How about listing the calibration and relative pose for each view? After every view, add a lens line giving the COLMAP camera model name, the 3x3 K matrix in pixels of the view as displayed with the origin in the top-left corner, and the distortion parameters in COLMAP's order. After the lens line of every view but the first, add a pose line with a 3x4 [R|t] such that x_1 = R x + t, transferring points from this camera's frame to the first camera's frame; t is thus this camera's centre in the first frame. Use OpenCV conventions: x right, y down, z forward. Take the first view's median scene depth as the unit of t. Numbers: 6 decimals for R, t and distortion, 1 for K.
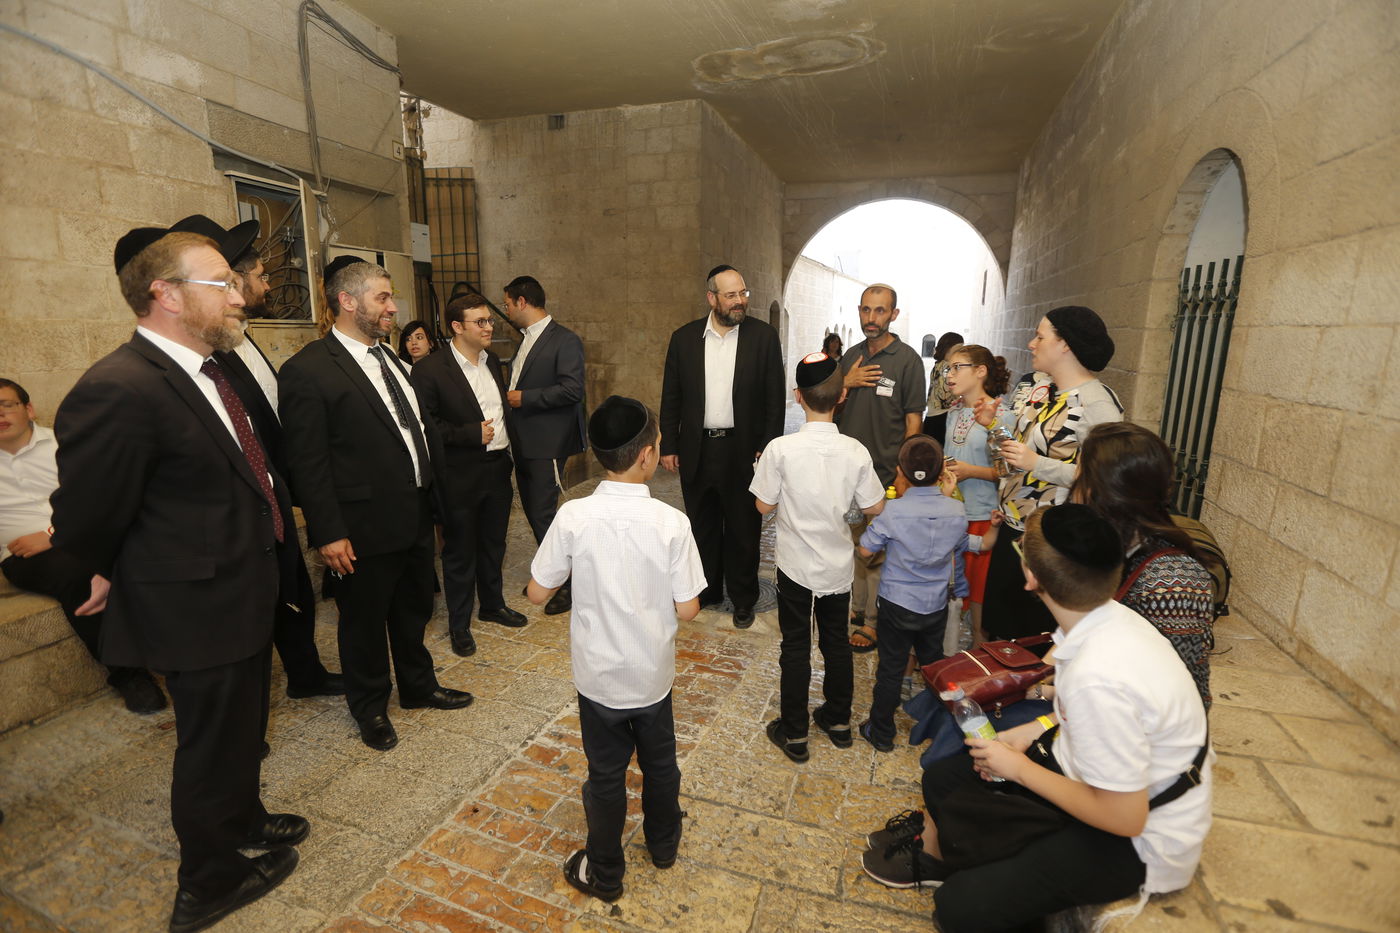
lens RADIAL K [[619.7, 0, 696.6], [0, 619.7, 444.8], [0, 0, 1]] dist [-0.018481, 0.001036]
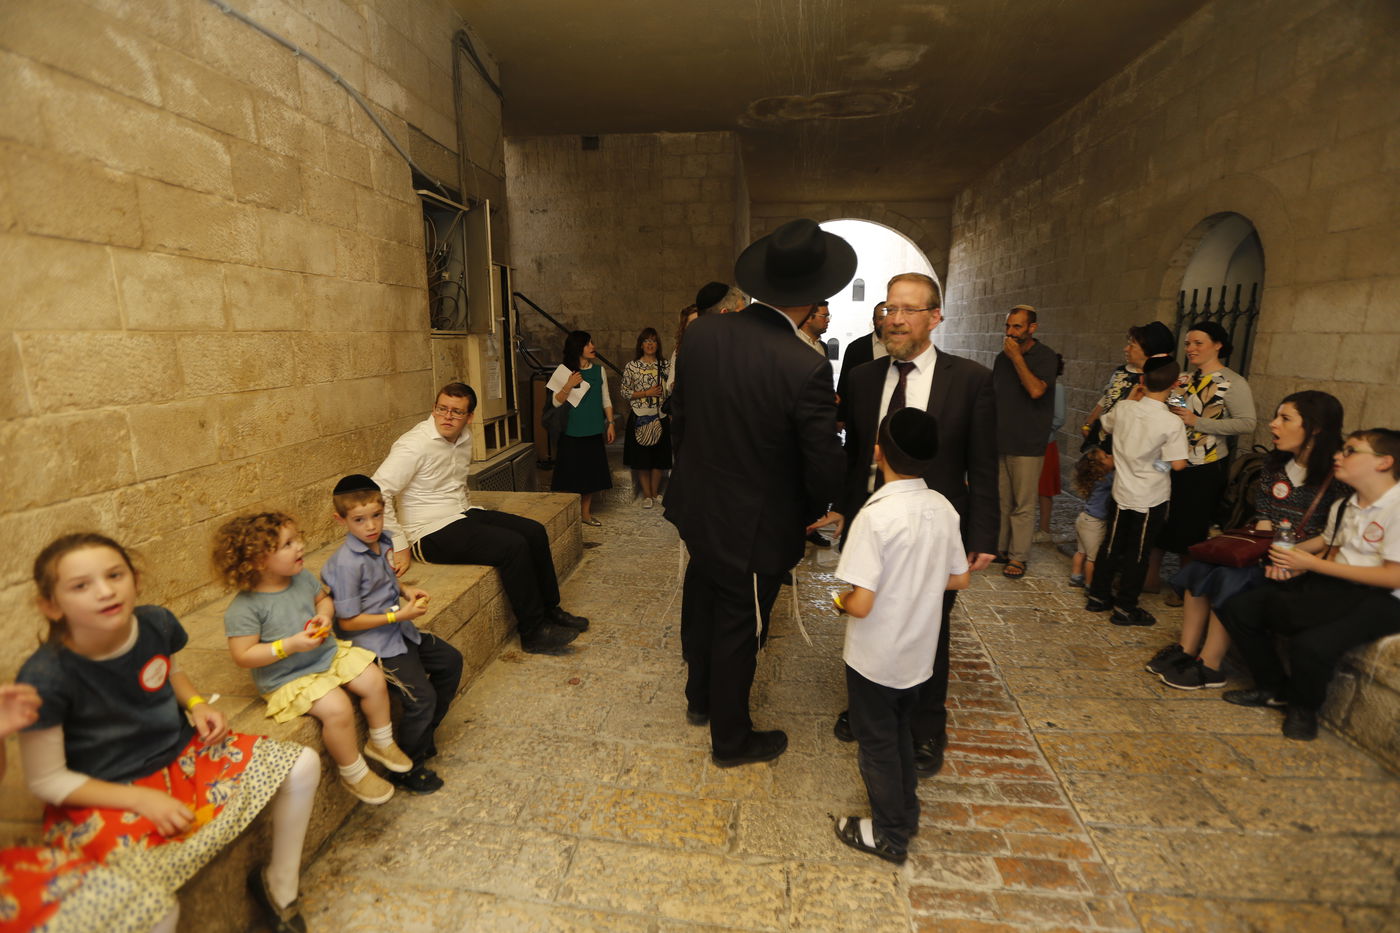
lens RADIAL K [[619.7, 0, 696.6], [0, 619.7, 444.8], [0, 0, 1]] dist [-0.018481, 0.001036]
pose [[0.978816, -0.043645, 0.200038, -0.303075], [0.045607, 0.998946, -0.005209, 0.010102], [-0.199600, 0.014221, 0.979774, -0.074454]]
